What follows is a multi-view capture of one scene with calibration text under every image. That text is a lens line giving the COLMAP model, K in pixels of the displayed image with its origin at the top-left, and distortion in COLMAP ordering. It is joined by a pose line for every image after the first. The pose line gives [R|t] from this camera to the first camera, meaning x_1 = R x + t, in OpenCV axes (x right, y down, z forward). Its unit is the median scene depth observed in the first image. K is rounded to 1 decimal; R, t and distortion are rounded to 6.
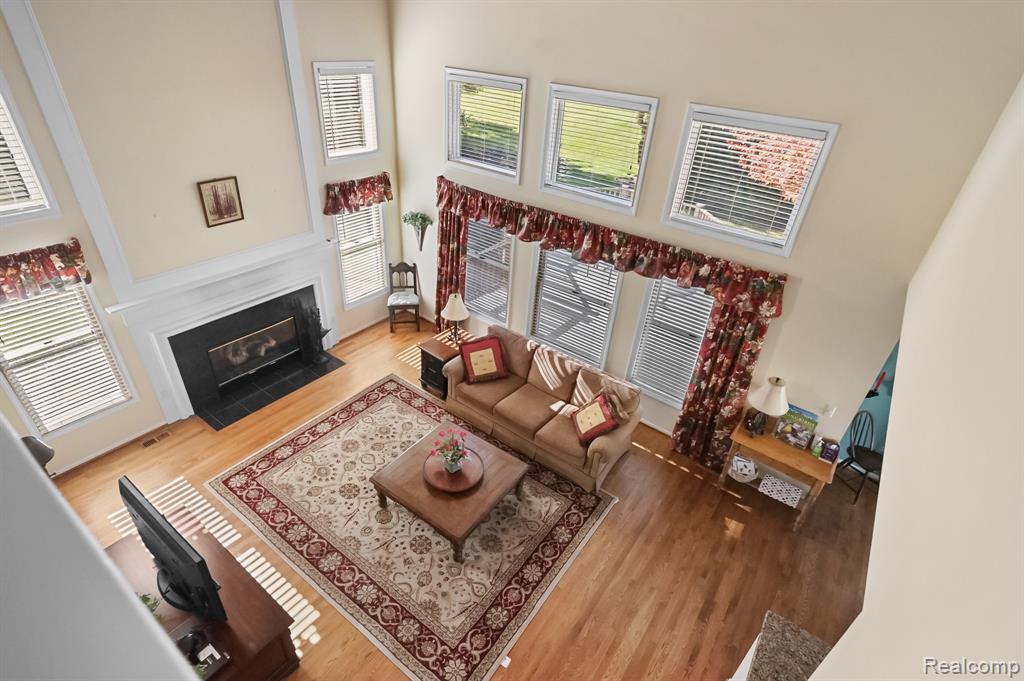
lens RADIAL K [[514.4, 0, 507.5], [0, 514.4, 332.4], [0, 0, 1]] dist [0.000629, 0.000264]
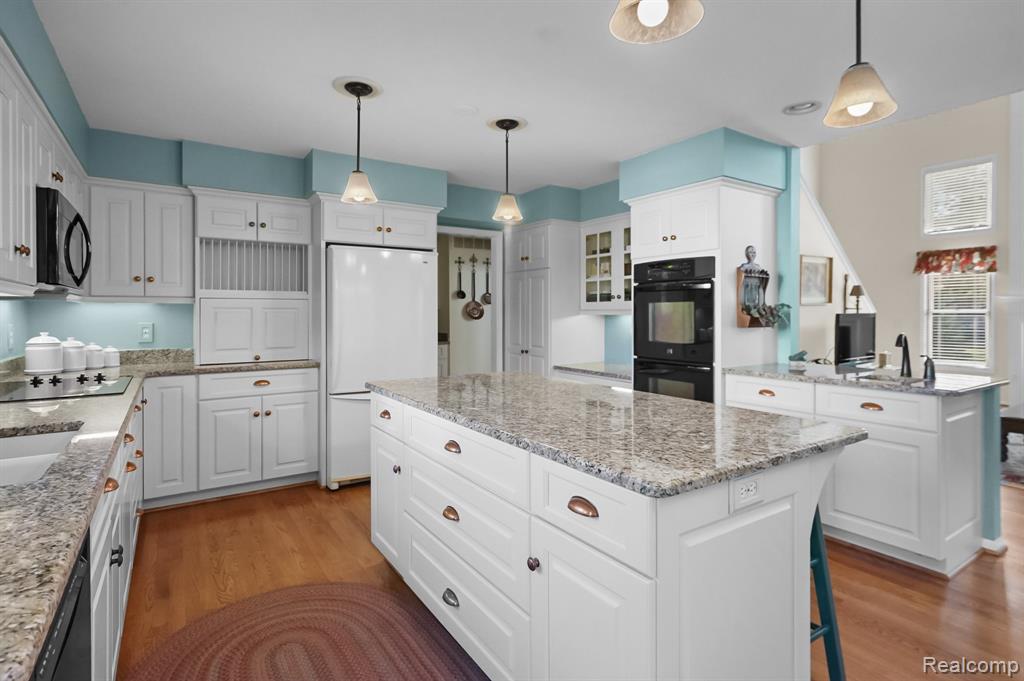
lens RADIAL K [[516.4, 0, 511.4], [0, 516.4, 312.0], [0, 0, 1]] dist [0.002750, -0.000176]
pose [[-0.341924, -0.064713, -0.937497, 0.995006], [-0.515024, 0.847360, 0.129348, 0.472243], [0.786027, 0.527060, -0.323061, 0.359617]]
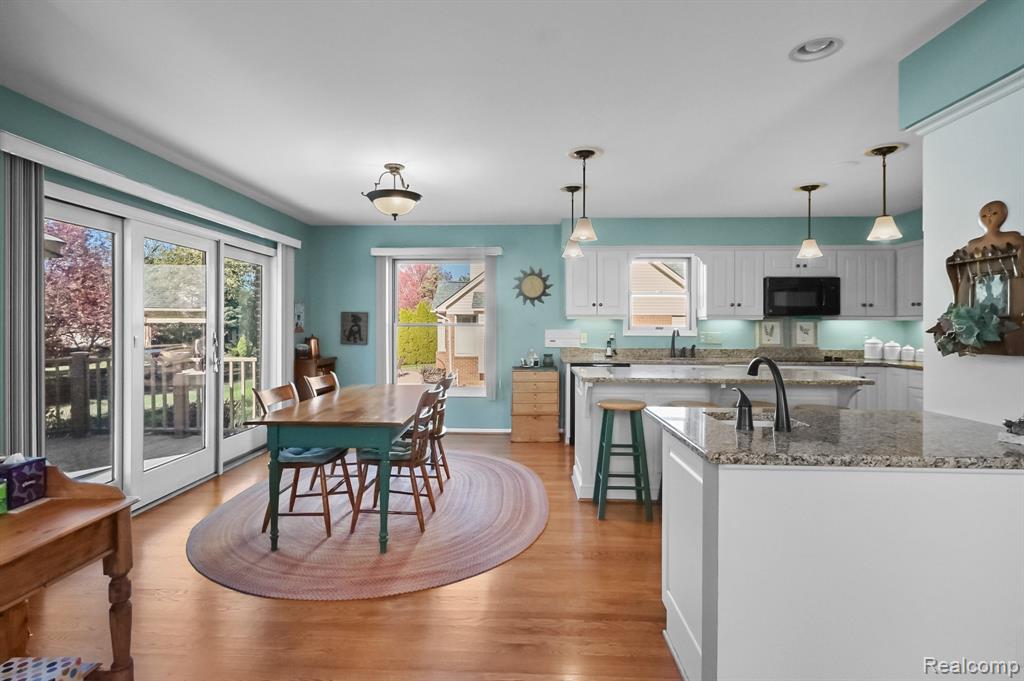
lens RADIAL K [[509.8, 0, 508.8], [0, 509.8, 330.7], [0, 0, 1]] dist [0.002851, 0.000069]
pose [[-0.563839, -0.073404, 0.822616, 0.168966], [0.403456, 0.844622, 0.351905, 0.145003], [-0.720631, 0.530308, -0.446615, 0.786595]]
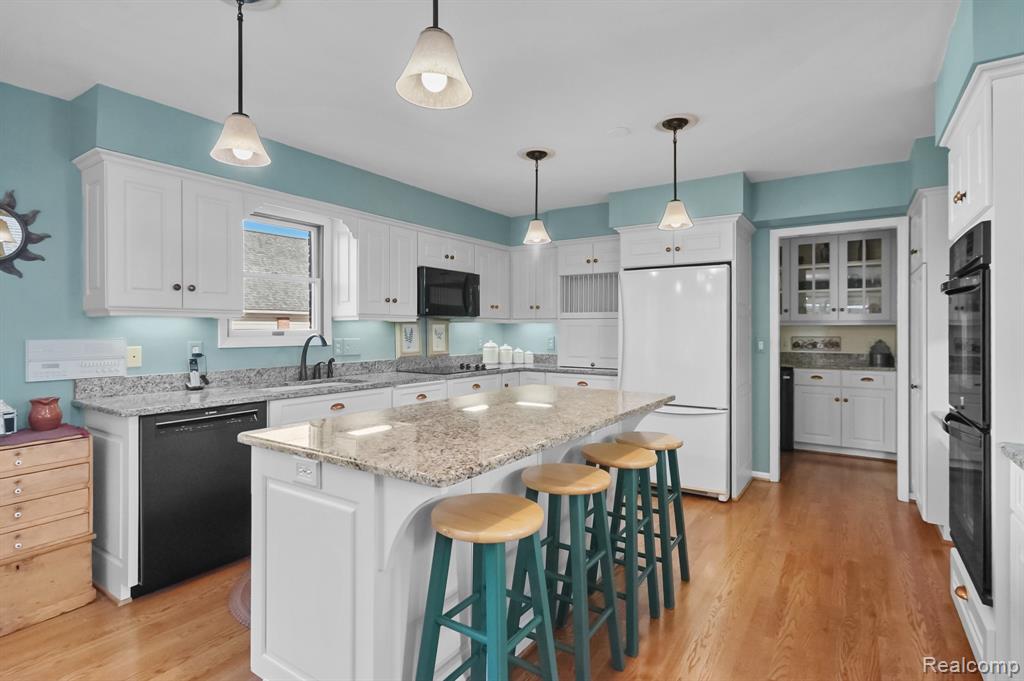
lens RADIAL K [[506.6, 0, 508.6], [0, 506.6, 327.4], [0, 0, 1]] dist [-0.001835, -0.000052]
pose [[-0.996829, -0.065150, -0.045691, 0.631818], [-0.079443, 0.847935, 0.524113, 0.282902], [0.004597, 0.526081, -0.850422, 0.616143]]
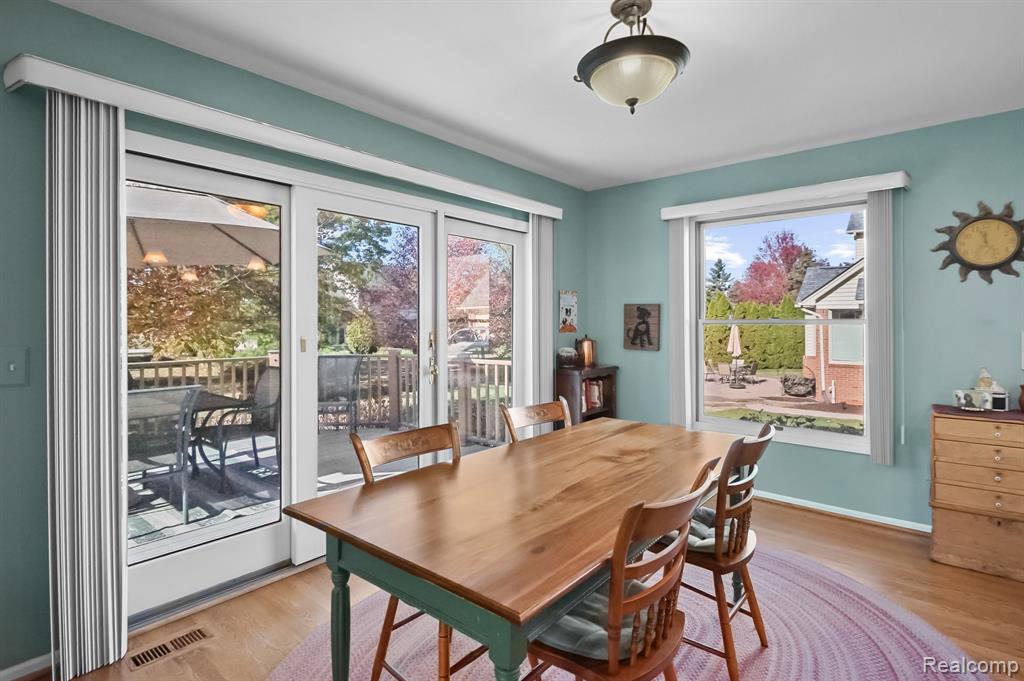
lens RADIAL K [[508.3, 0, 506.6], [0, 508.3, 321.3], [0, 0, 1]] dist [-0.004179, 0.000166]
pose [[0.082099, -0.061106, 0.994749, 0.488445], [0.529138, 0.848494, 0.008451, 0.276119], [-0.844555, 0.525666, 0.101994, 0.615502]]
